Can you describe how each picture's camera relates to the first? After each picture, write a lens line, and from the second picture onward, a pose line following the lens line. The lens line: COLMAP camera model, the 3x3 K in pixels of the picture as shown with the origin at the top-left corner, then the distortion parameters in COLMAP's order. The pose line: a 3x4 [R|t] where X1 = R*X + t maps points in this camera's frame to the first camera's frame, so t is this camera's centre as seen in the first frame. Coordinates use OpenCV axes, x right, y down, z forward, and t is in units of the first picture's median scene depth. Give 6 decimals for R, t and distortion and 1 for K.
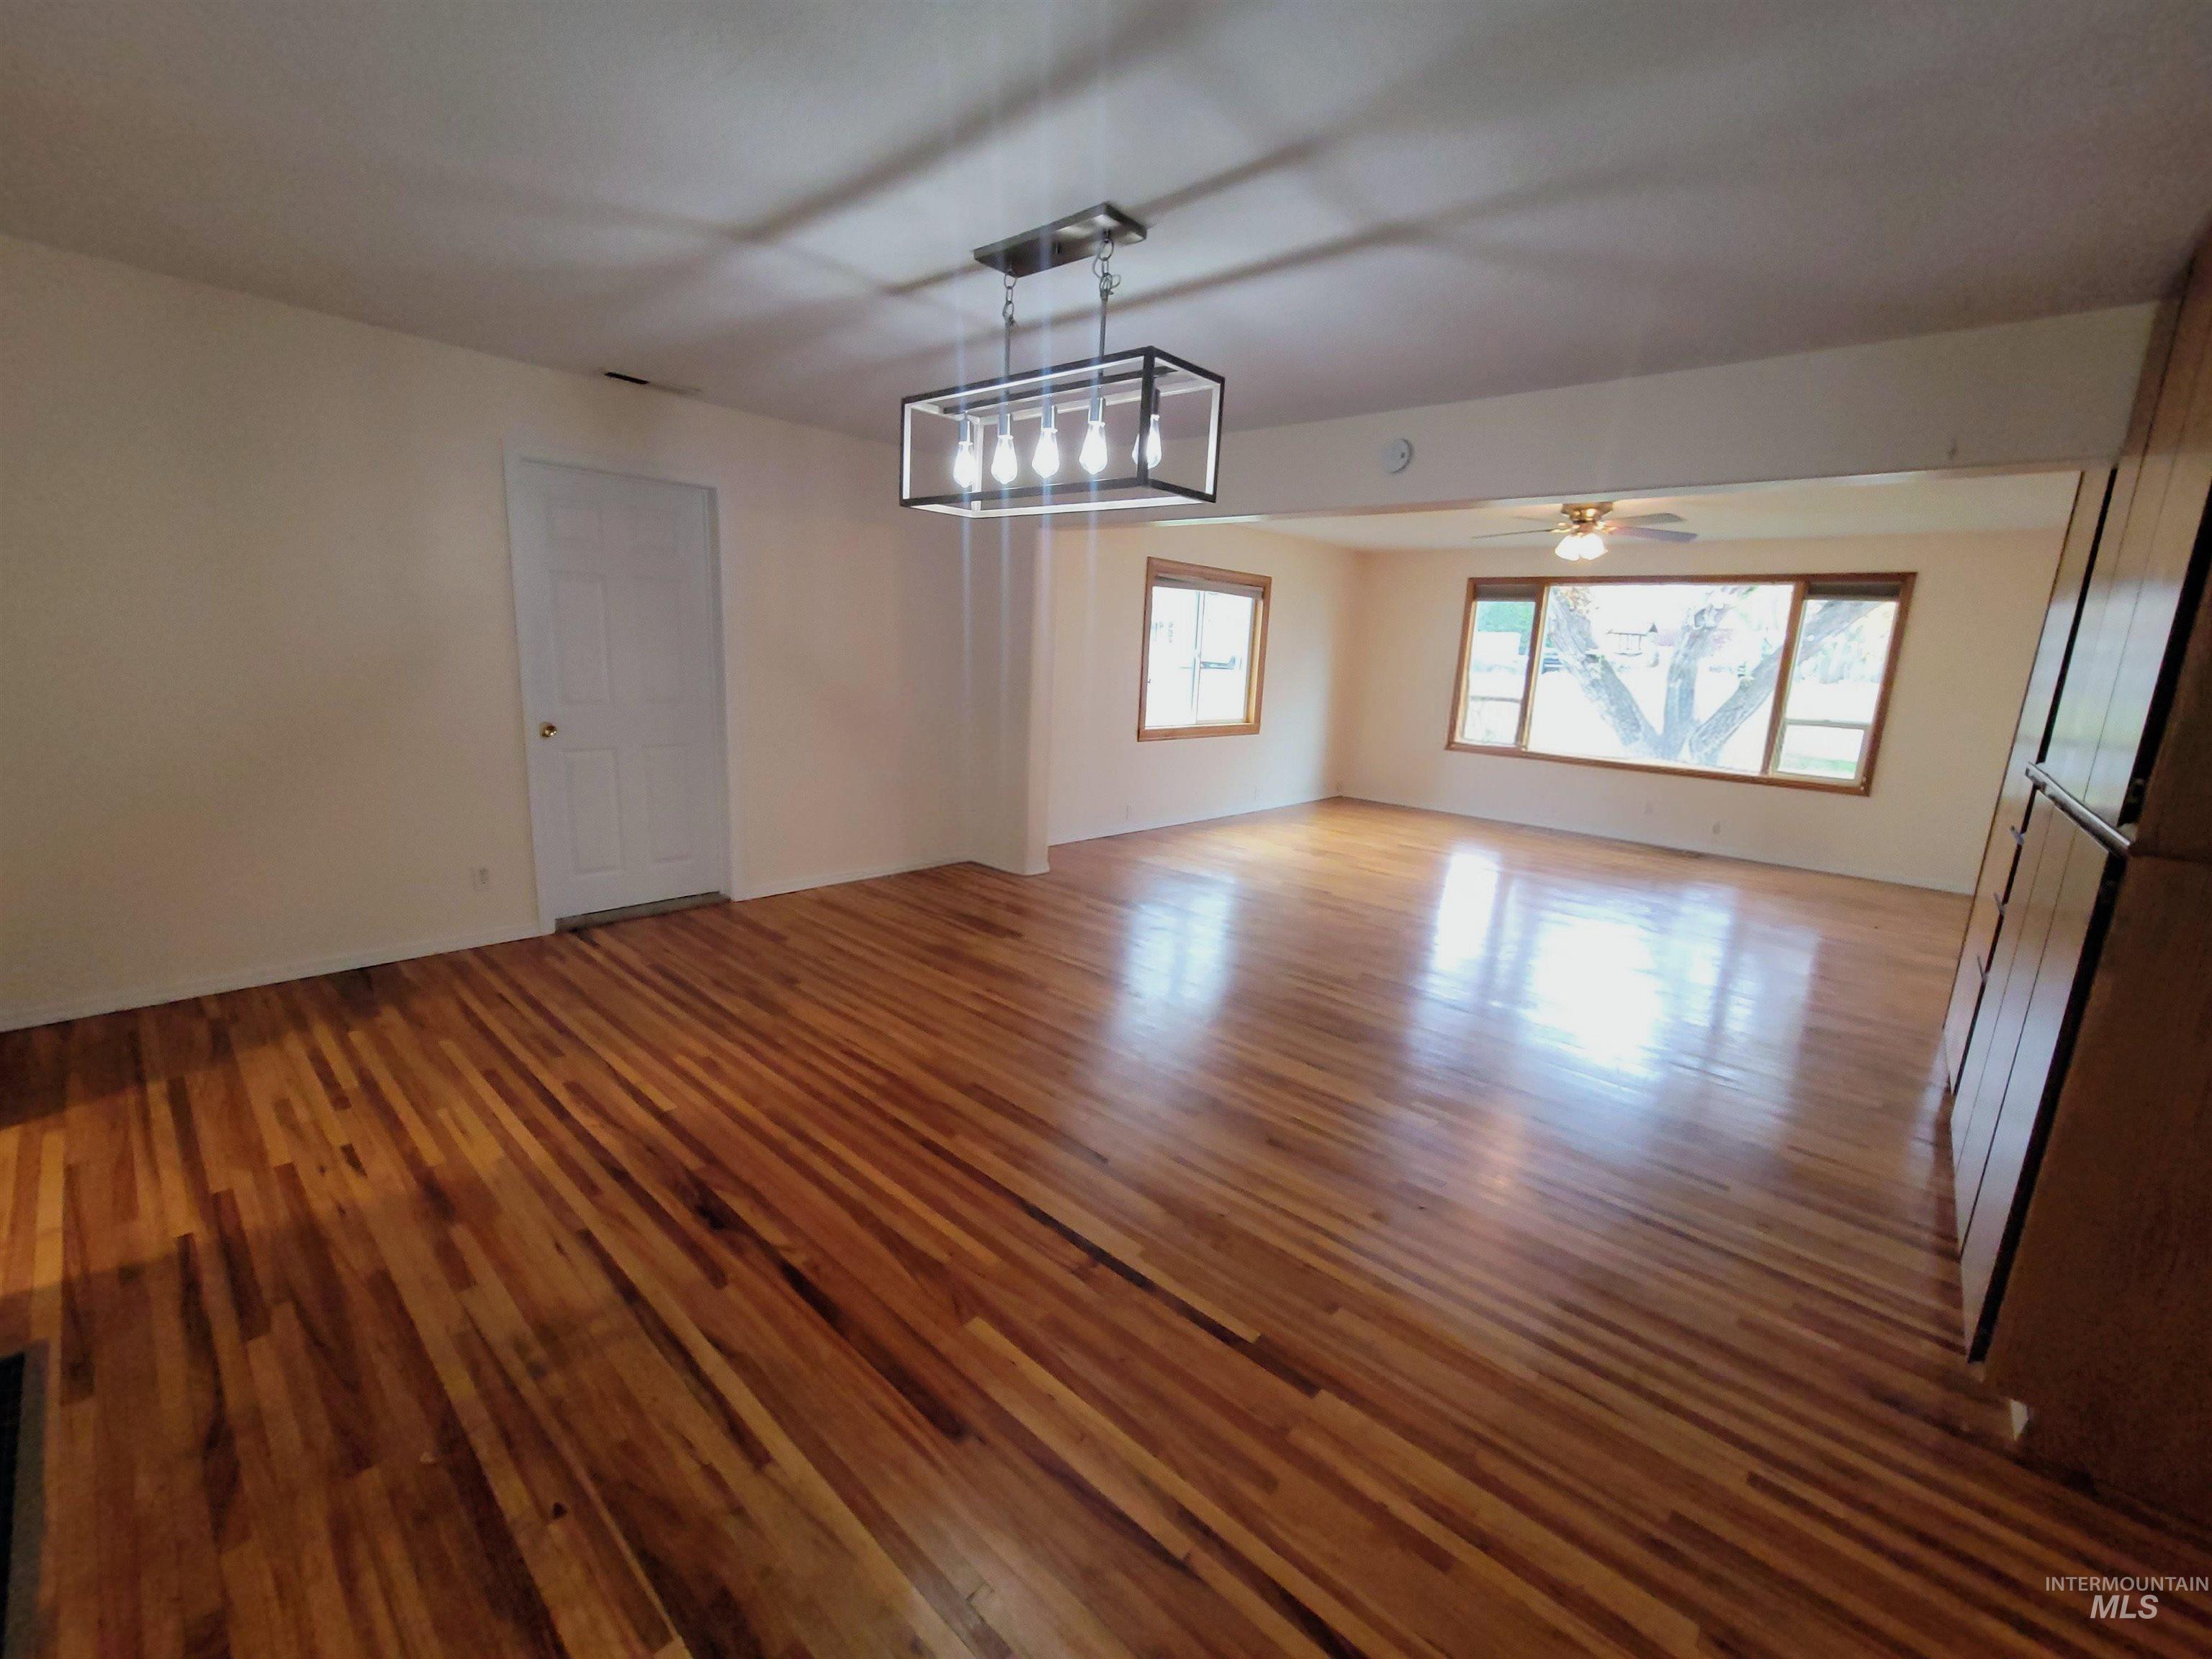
lens RADIAL K [[905.8, 0, 1096.7], [0, 905.8, 819.4], [0, 0, 1]] dist [-0.006019, 0.001832]
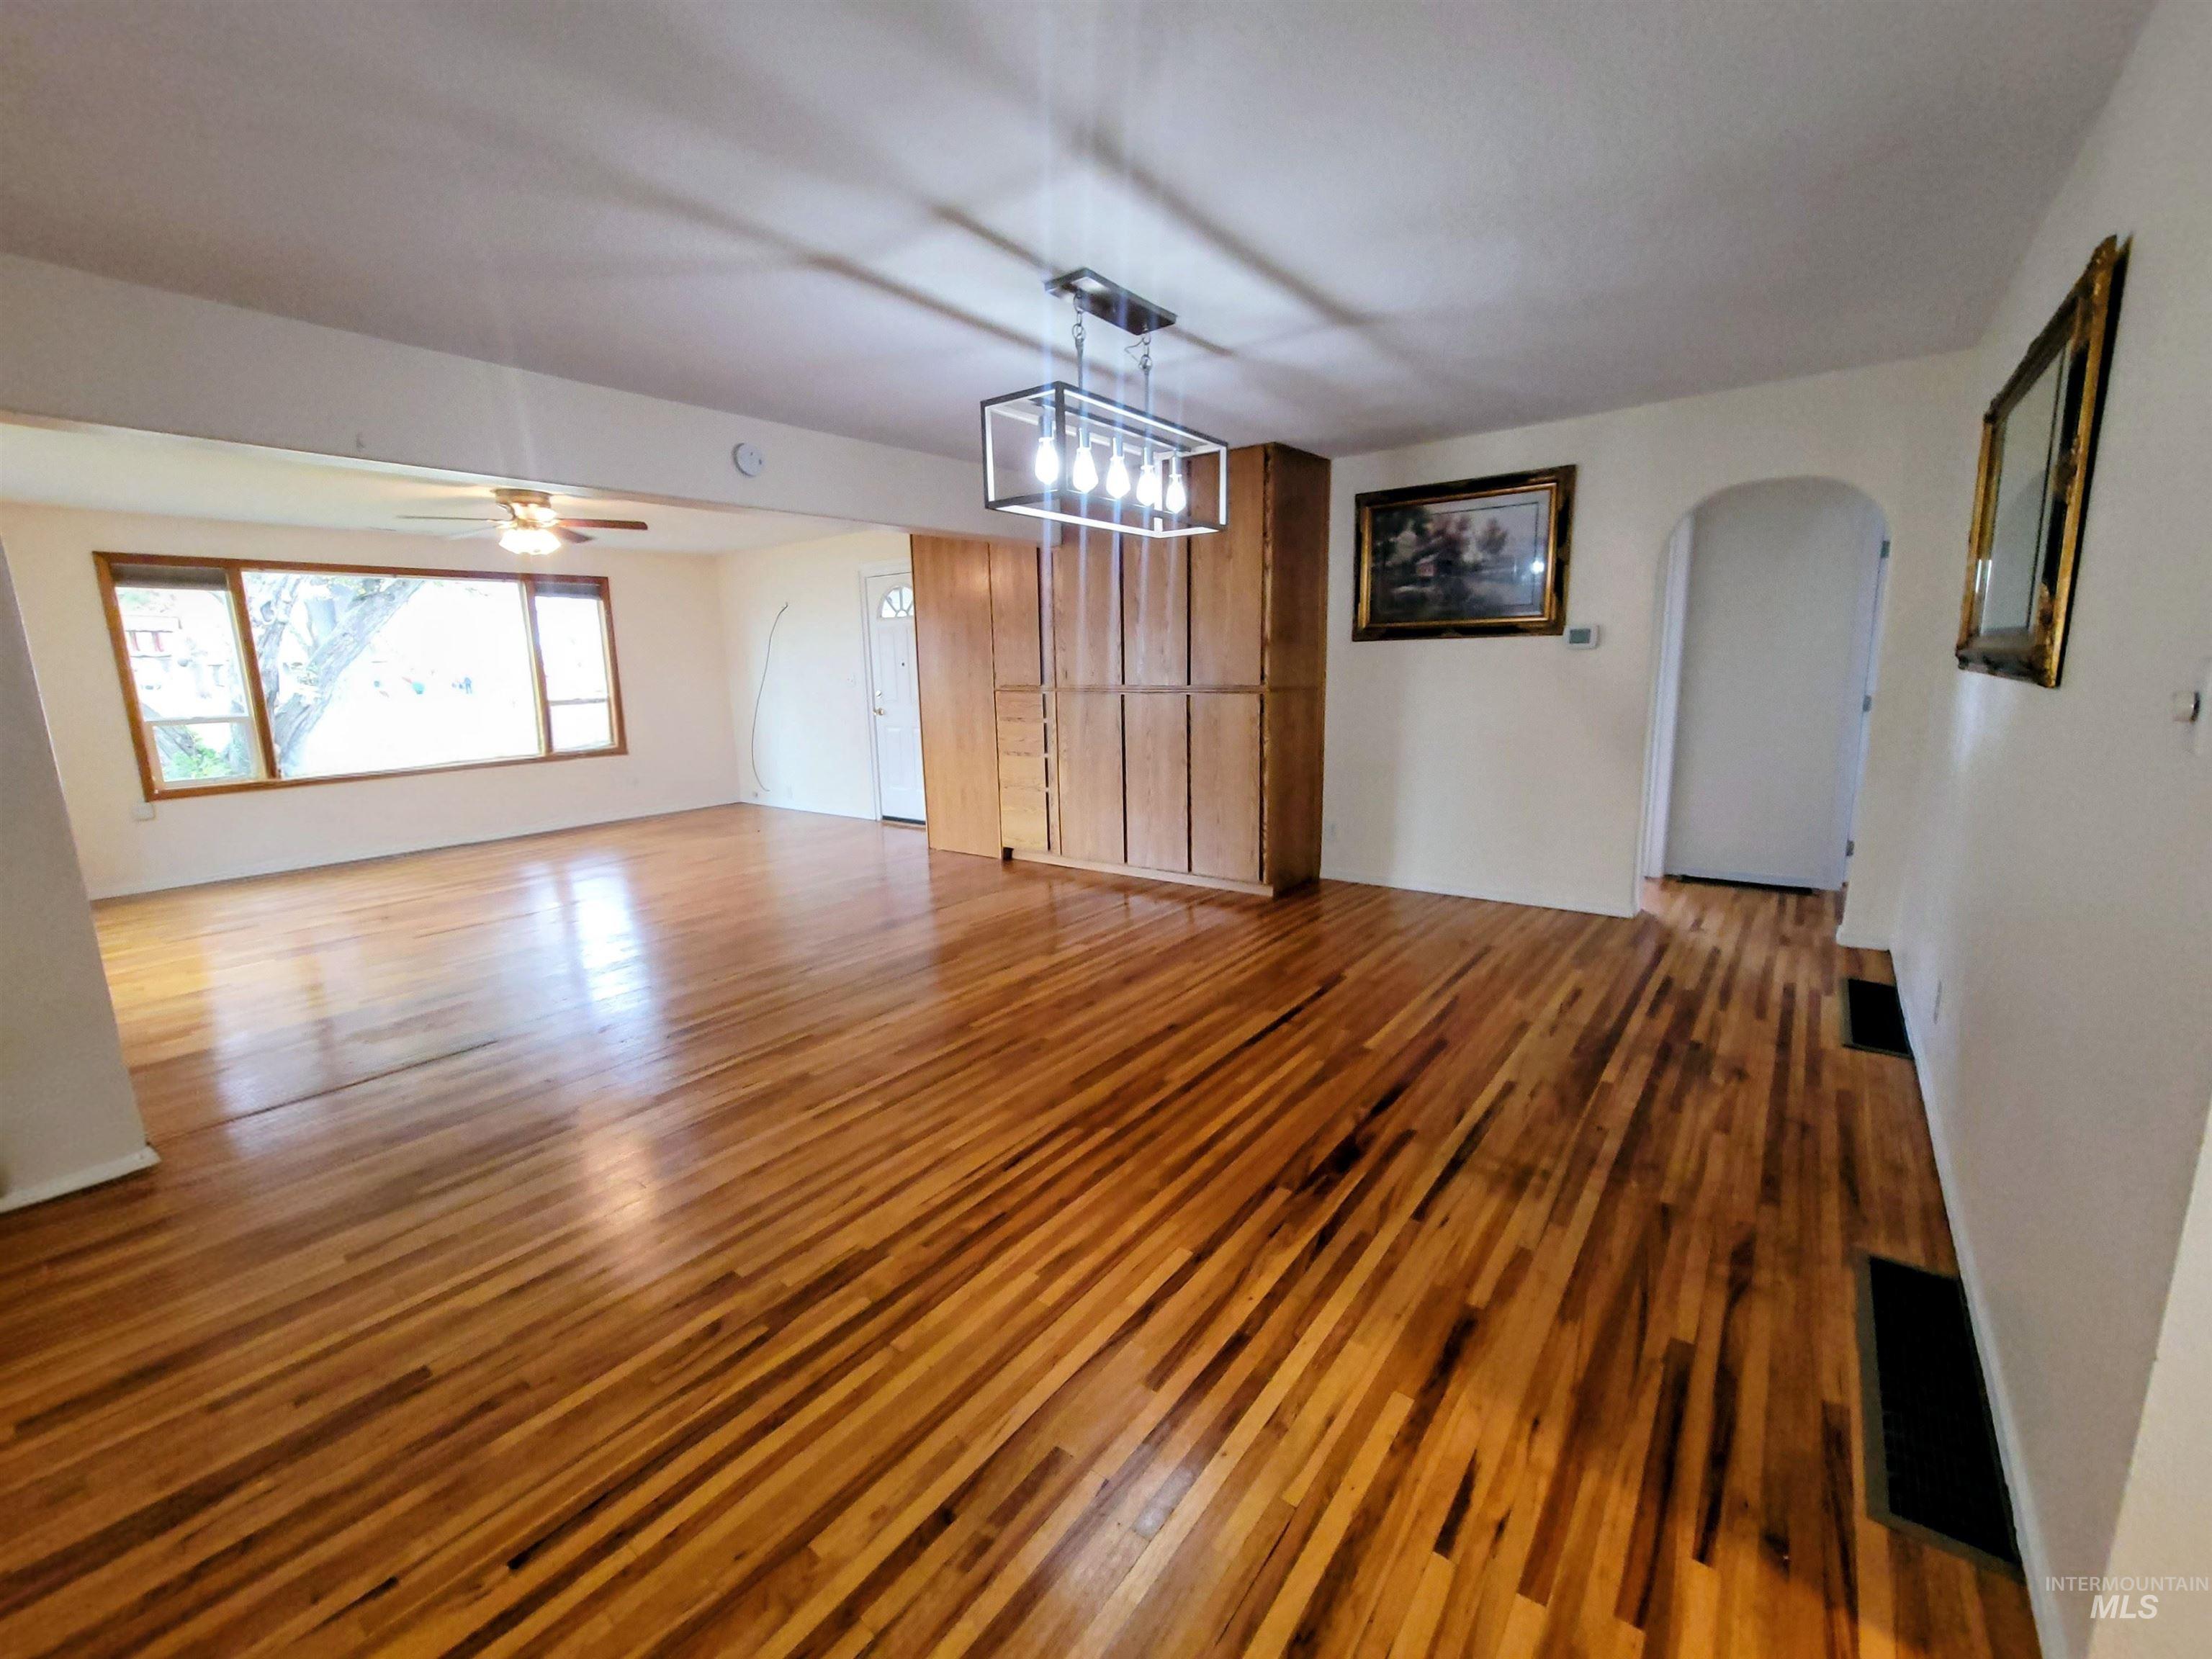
lens RADIAL K [[905.8, 0, 1091.9], [0, 905.8, 830.2], [0, 0, 1]] dist [-0.006019, 0.001832]
pose [[-0.073250, -0.232035, 0.969946, -1.359824], [0.210039, 0.947156, 0.242445, -0.278002], [-0.974945, 0.221485, -0.020643, 1.209997]]
